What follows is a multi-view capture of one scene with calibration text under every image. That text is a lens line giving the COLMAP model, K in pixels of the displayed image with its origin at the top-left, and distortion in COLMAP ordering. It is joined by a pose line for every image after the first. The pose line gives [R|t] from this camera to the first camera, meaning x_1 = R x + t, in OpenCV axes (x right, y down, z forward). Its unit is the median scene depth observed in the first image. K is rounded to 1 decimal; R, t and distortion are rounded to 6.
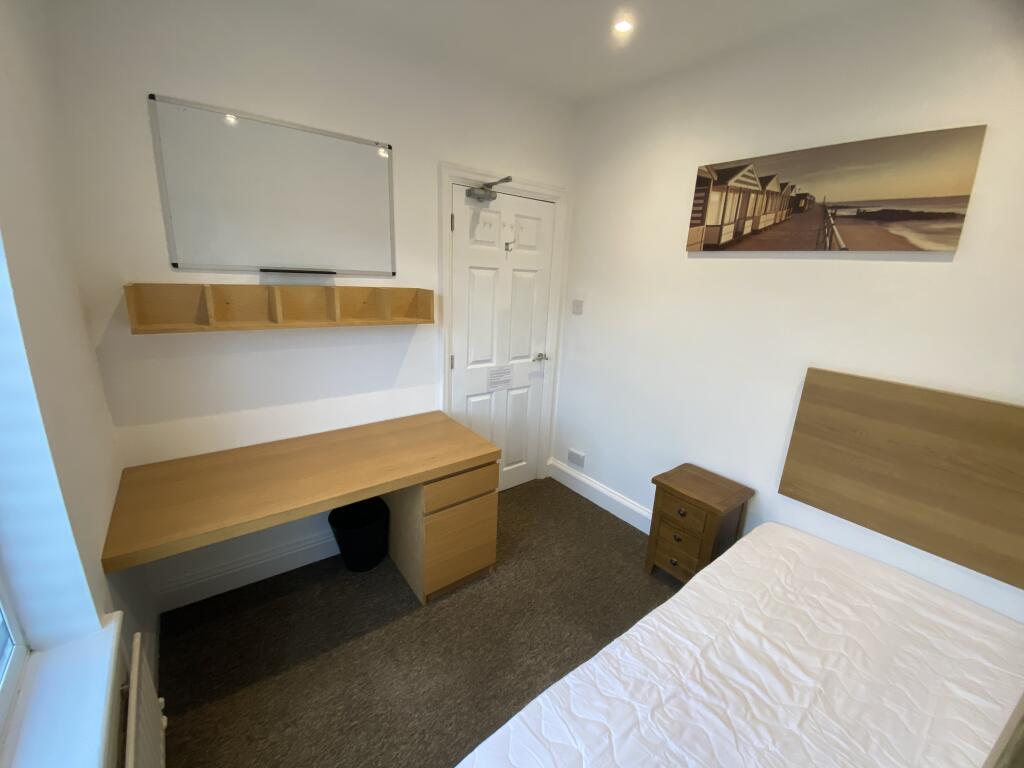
lens RADIAL K [[422.0, 0, 514.8], [0, 422.0, 389.5], [0, 0, 1]] dist [0.017086, -0.003060]
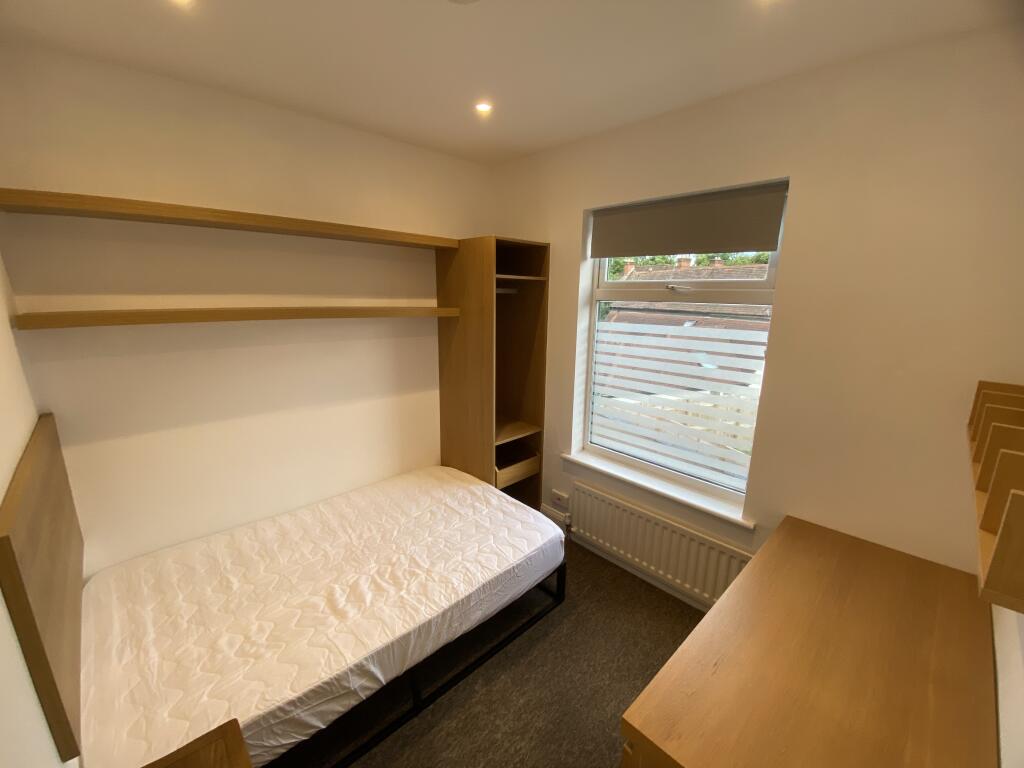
lens RADIAL K [[422.0, 0, 507.8], [0, 422.0, 388.8], [0, 0, 1]] dist [0.017086, -0.003060]
pose [[-0.993522, -0.040379, -0.106225, 0.227322], [-0.087611, 0.867496, 0.489669, -0.571161], [0.072377, 0.495803, -0.865413, 1.628222]]
